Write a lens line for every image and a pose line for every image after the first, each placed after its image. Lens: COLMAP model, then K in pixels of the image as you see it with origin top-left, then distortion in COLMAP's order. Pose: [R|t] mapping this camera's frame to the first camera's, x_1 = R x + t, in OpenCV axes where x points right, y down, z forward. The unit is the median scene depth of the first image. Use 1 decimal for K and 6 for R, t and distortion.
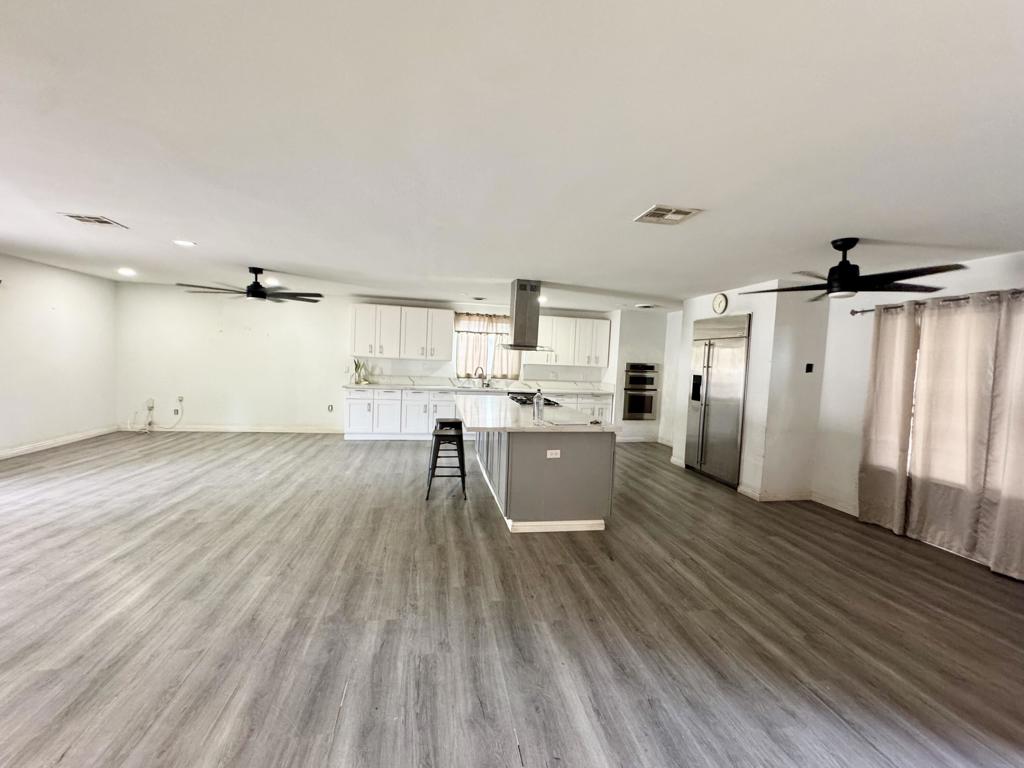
lens RADIAL K [[413.2, 0, 506.5], [0, 413.2, 380.1], [0, 0, 1]] dist [-0.002313, 0.000689]
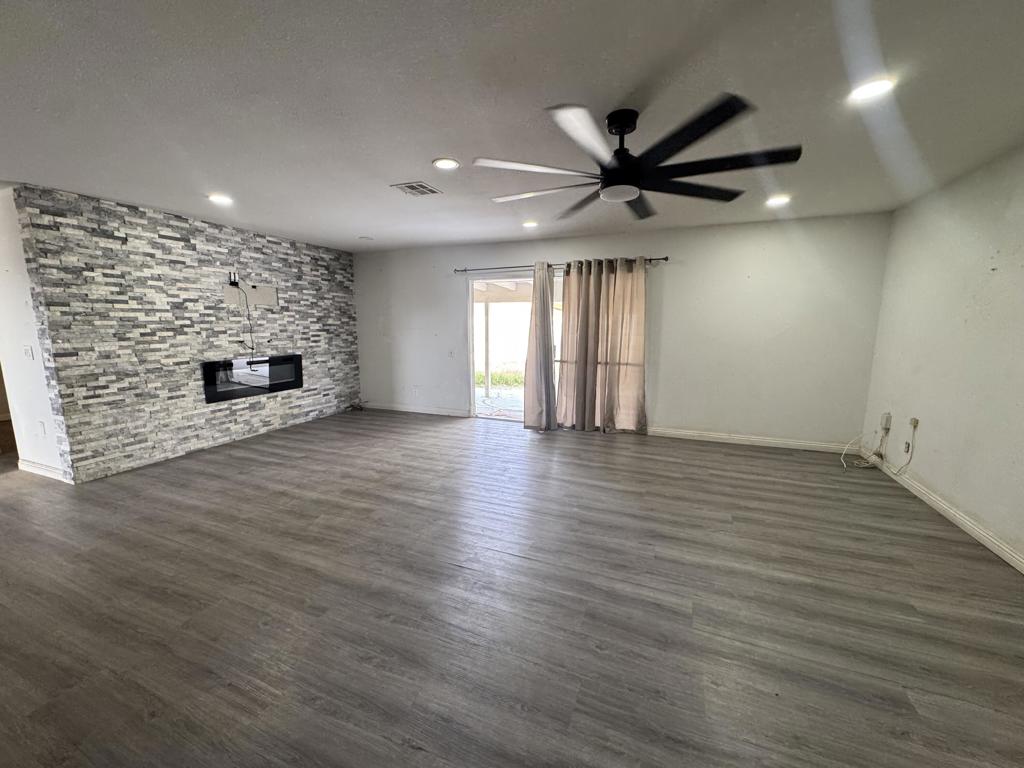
lens RADIAL K [[413.2, 0, 509.9], [0, 413.2, 386.0], [0, 0, 1]] dist [-0.002313, 0.000689]
pose [[-0.538870, 0.090657, -0.837496, -0.270796], [-0.064240, 0.986875, 0.148161, -0.085921], [0.839936, 0.133640, -0.525974, 1.856020]]
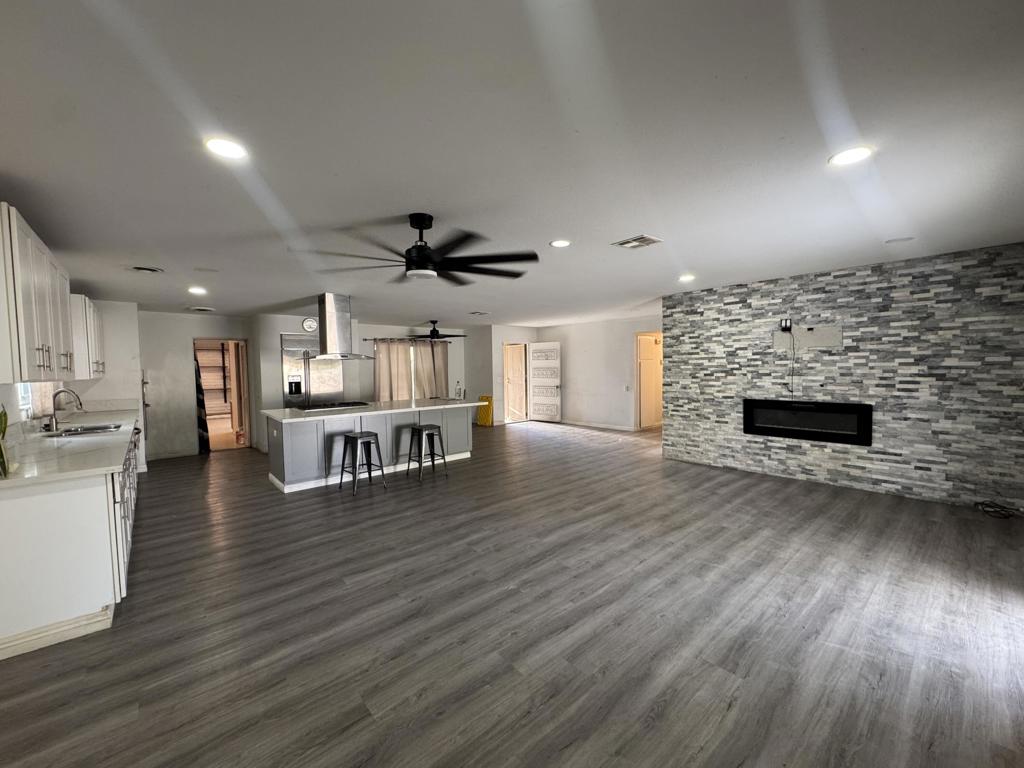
lens RADIAL K [[413.2, 0, 511.0], [0, 413.2, 384.6], [0, 0, 1]] dist [-0.002313, 0.000689]
pose [[-0.504789, -0.066097, 0.860709, -1.825145], [0.043661, 0.993833, 0.101927, -0.161249], [-0.862138, 0.089031, -0.498790, 1.898111]]
